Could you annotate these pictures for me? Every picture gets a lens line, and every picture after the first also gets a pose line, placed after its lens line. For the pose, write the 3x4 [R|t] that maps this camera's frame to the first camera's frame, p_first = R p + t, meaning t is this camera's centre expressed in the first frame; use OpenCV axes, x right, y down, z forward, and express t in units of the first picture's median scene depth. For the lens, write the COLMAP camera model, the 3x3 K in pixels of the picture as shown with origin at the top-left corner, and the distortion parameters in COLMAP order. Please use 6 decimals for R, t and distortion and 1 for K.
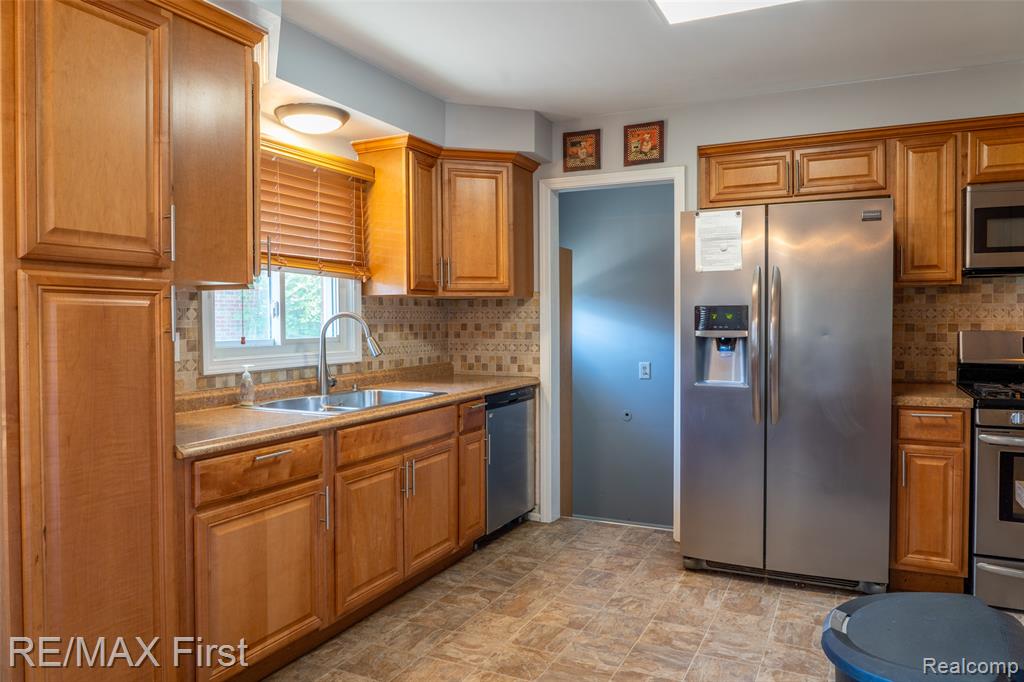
lens RADIAL K [[712.1, 0, 512.8], [0, 712.1, 335.7], [0, 0, 1]] dist [-0.021822, 0.004283]
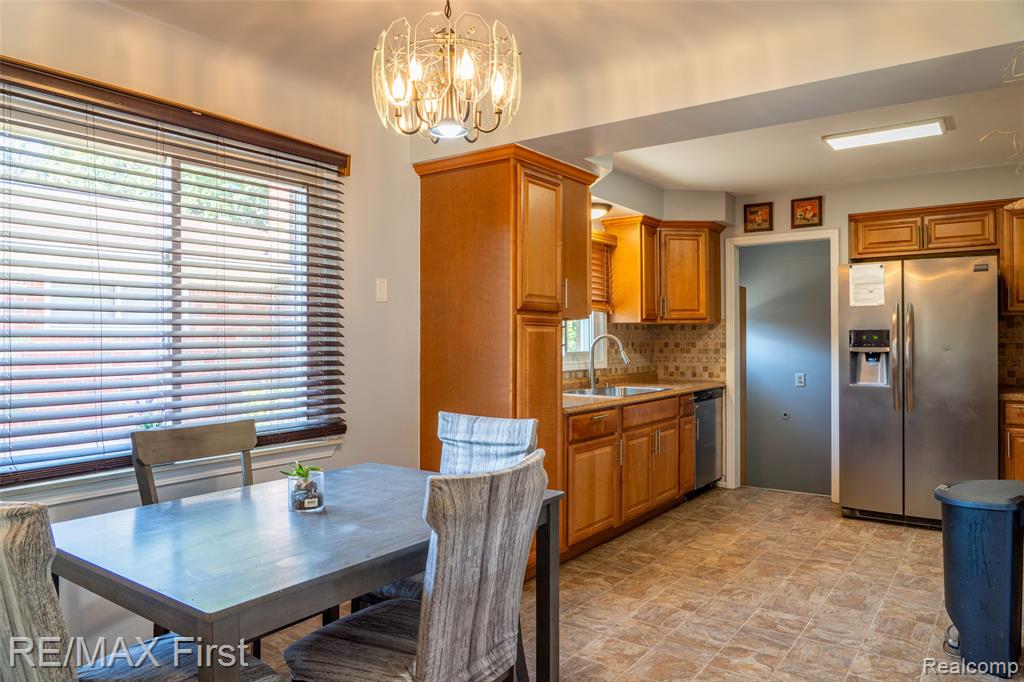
lens RADIAL K [[696.1, 0, 512.4], [0, 696.1, 335.8], [0, 0, 1]] dist [-0.021598, 0.006063]
pose [[0.985435, 0.000379, -0.170049, -0.171779], [-0.005239, 0.999590, -0.028134, 0.012134], [0.169969, 0.028615, 0.985034, -0.478681]]
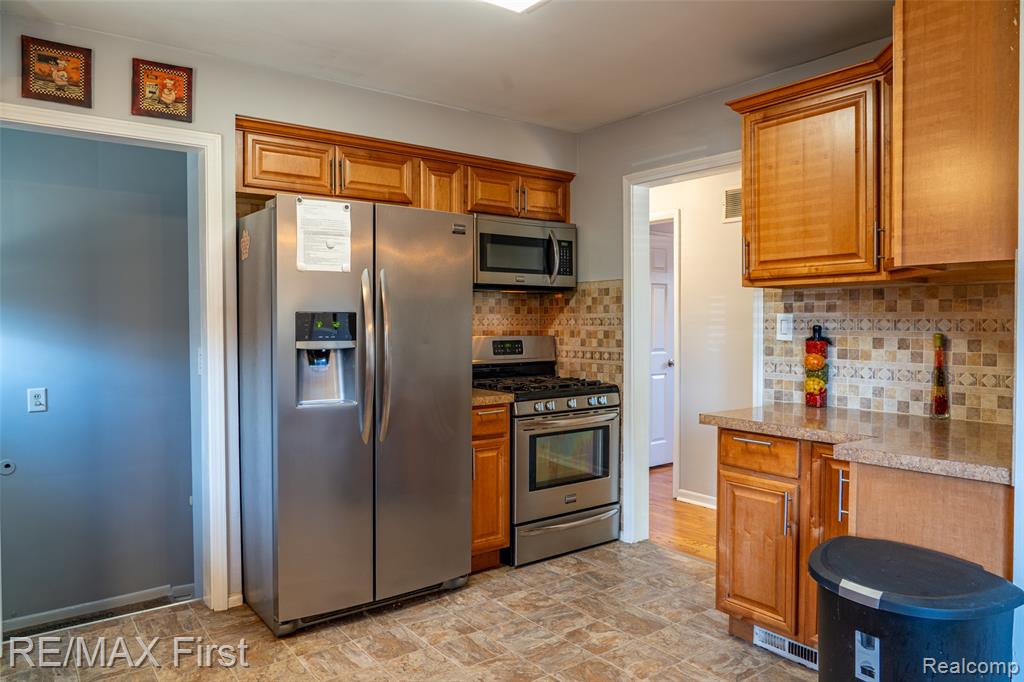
lens RADIAL K [[696.1, 0, 512.4], [0, 696.1, 335.8], [0, 0, 1]] dist [-0.021598, 0.006063]
pose [[0.457690, -0.013312, 0.889012, -0.332970], [0.022542, 0.999740, 0.003365, -0.010954], [-0.888826, 0.018501, 0.457871, 0.401084]]
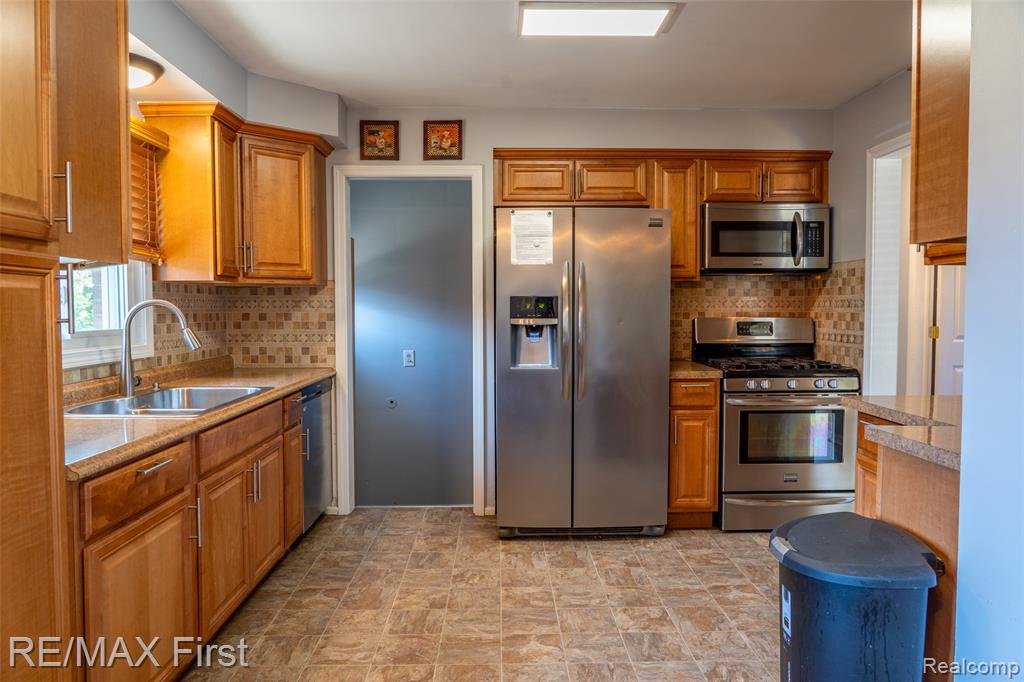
lens RADIAL K [[696.1, 0, 512.4], [0, 696.1, 335.8], [0, 0, 1]] dist [-0.021598, 0.006063]
pose [[0.890763, -0.016107, 0.454183, -0.219849], [0.009611, 0.999816, 0.016608, 0.001127], [-0.454367, -0.010429, 0.890754, 0.047685]]
